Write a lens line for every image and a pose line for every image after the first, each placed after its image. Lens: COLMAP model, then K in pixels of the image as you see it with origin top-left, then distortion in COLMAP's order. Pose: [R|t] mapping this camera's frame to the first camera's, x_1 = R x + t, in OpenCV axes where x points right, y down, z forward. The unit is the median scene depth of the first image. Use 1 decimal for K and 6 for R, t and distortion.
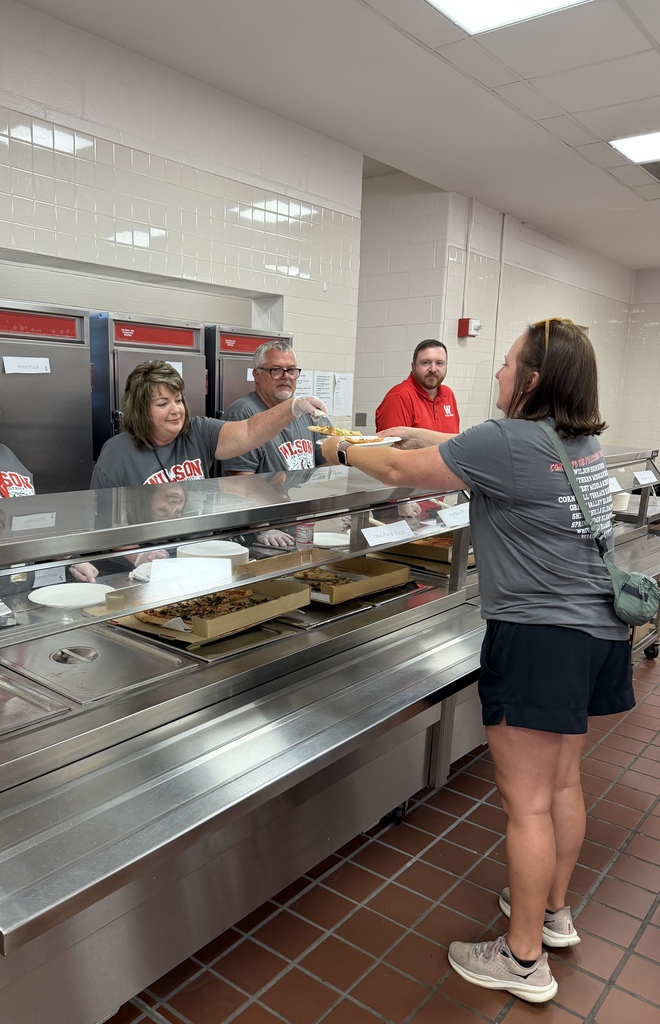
lens RADIAL K [[773.7, 0, 260.4], [0, 773.7, 564.1], [0, 0, 1]] dist [0.070343, -0.151017]
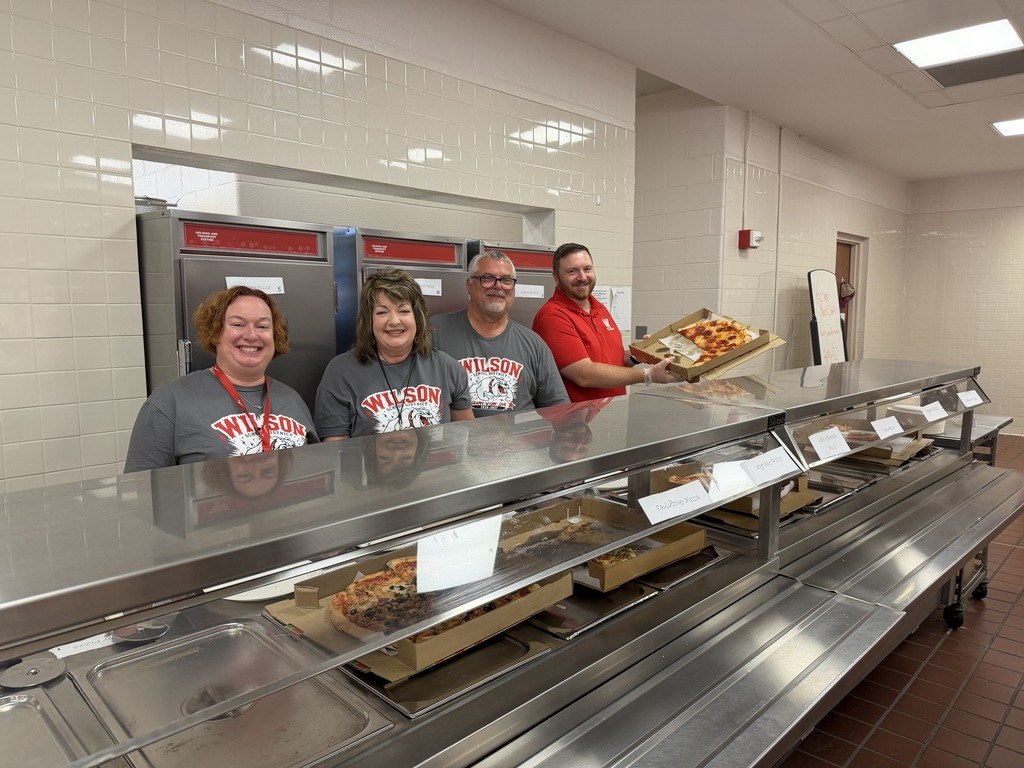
lens RADIAL K [[714.2, 0, 512.0], [0, 714.2, 384.0], [0, 0, 1]] dist [0.054023, -0.100274]
pose [[0.998447, -0.011842, -0.054440, 0.022108], [0.005873, 0.994077, -0.108523, -0.035857], [0.055403, 0.108035, 0.992602, 0.144823]]
